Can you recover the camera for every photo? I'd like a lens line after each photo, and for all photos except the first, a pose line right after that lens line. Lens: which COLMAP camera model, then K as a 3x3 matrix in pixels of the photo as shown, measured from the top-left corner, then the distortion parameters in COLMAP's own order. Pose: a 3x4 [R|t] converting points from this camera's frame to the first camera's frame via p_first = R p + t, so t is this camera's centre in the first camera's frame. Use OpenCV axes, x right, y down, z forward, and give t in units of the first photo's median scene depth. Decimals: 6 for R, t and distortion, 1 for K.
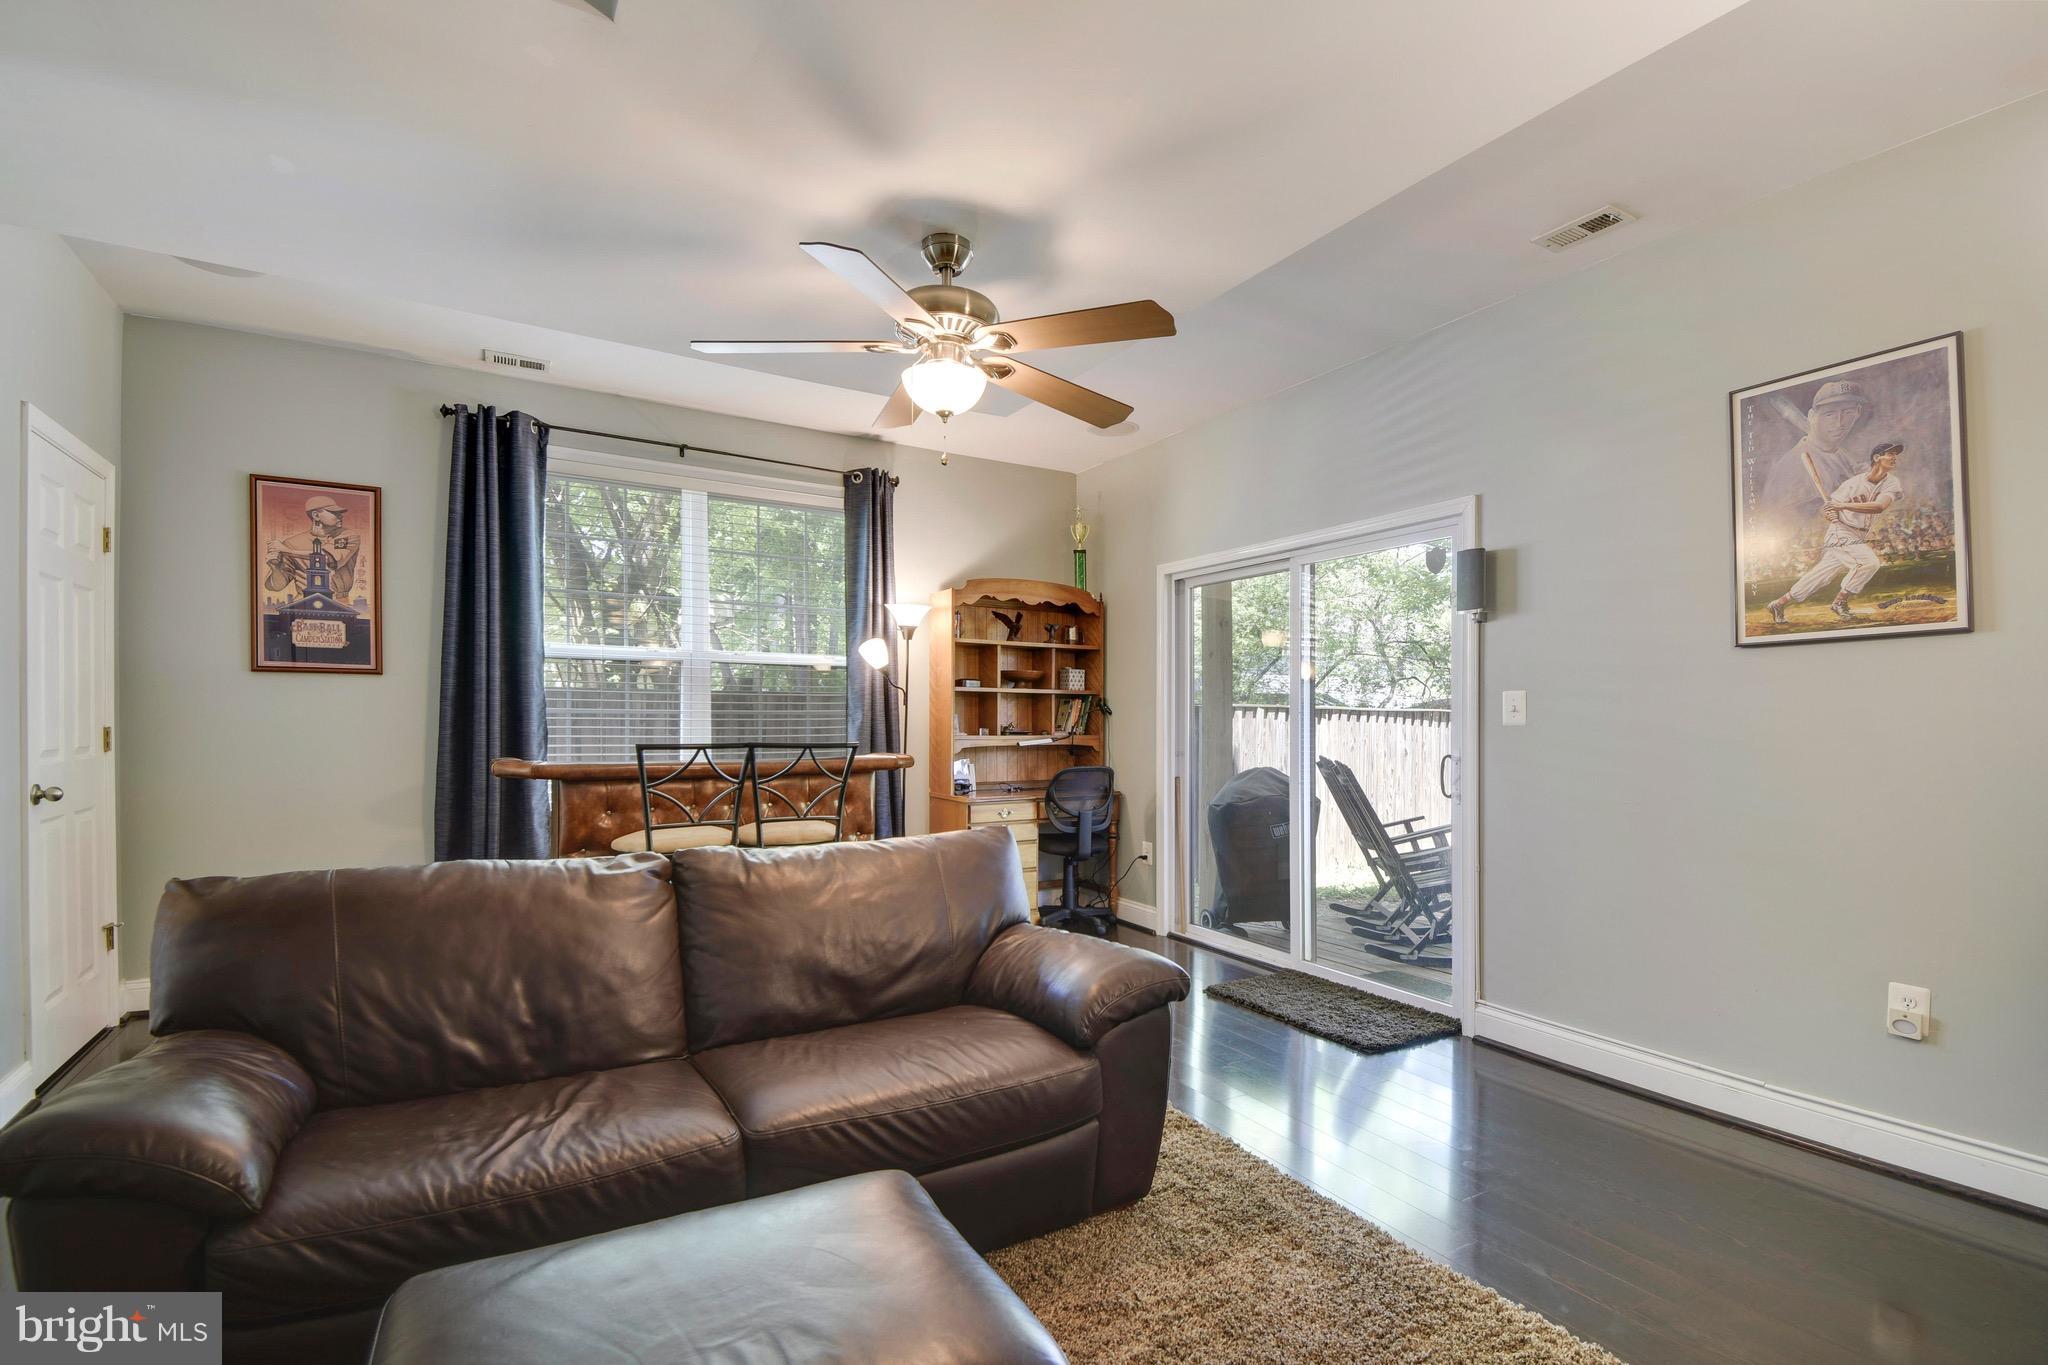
lens RADIAL K [[954.9, 0, 1019.9], [0, 954.9, 687.5], [0, 0, 1]] dist [0.068716, -0.053790]
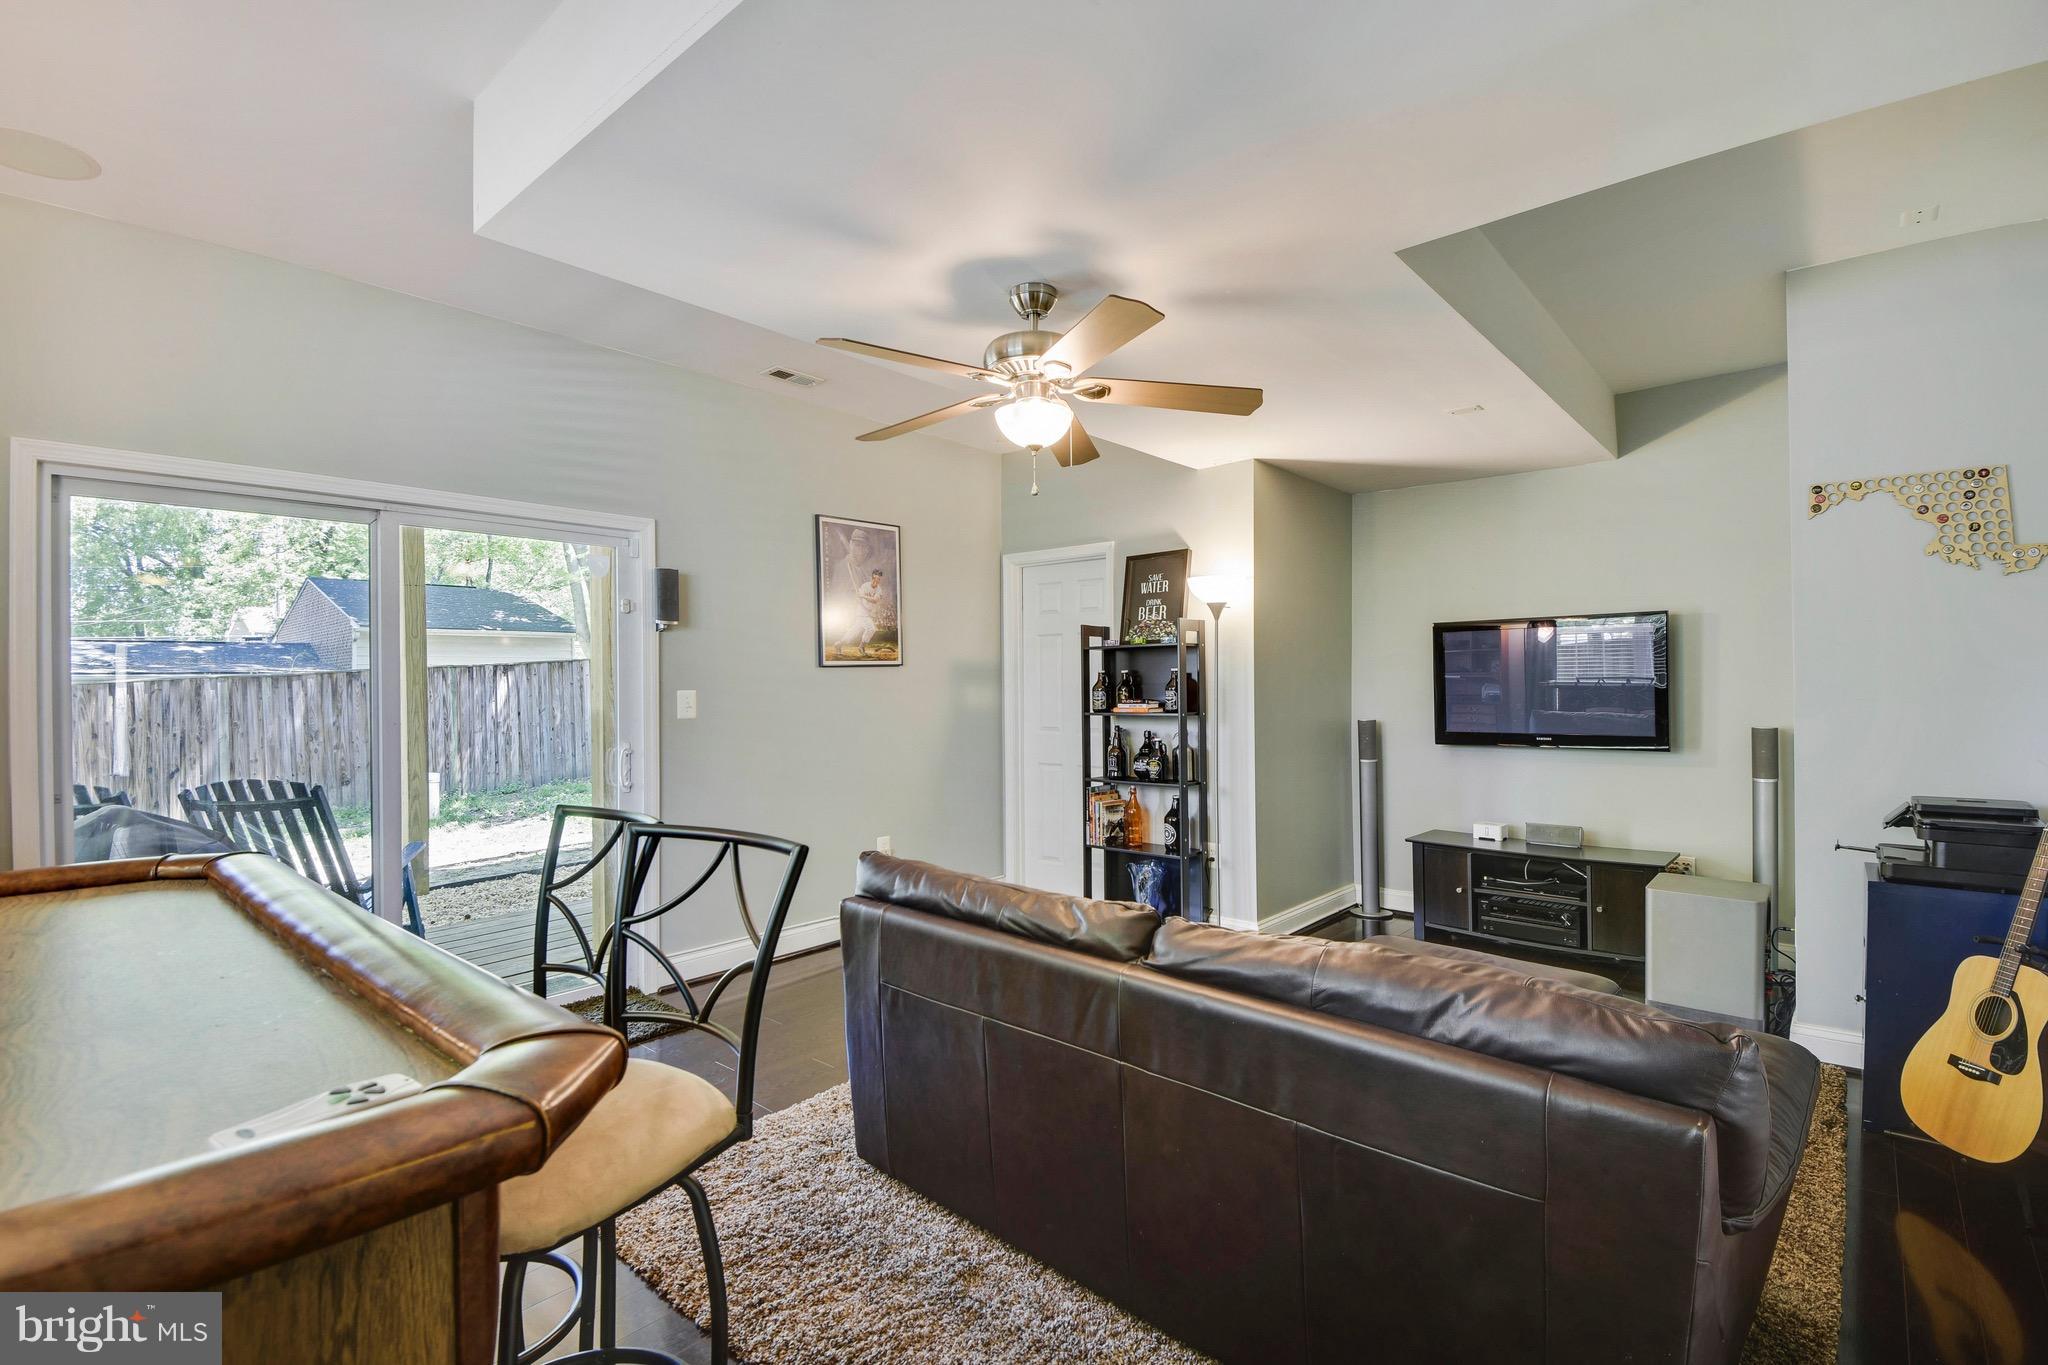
lens RADIAL K [[954.9, 0, 1019.9], [0, 954.9, 687.5], [0, 0, 1]] dist [0.068716, -0.053790]
pose [[-0.311022, -0.012385, 0.950322, -1.013378], [-0.032242, 0.999477, 0.002474, -0.022422], [-0.949856, -0.029870, -0.311259, 1.257728]]
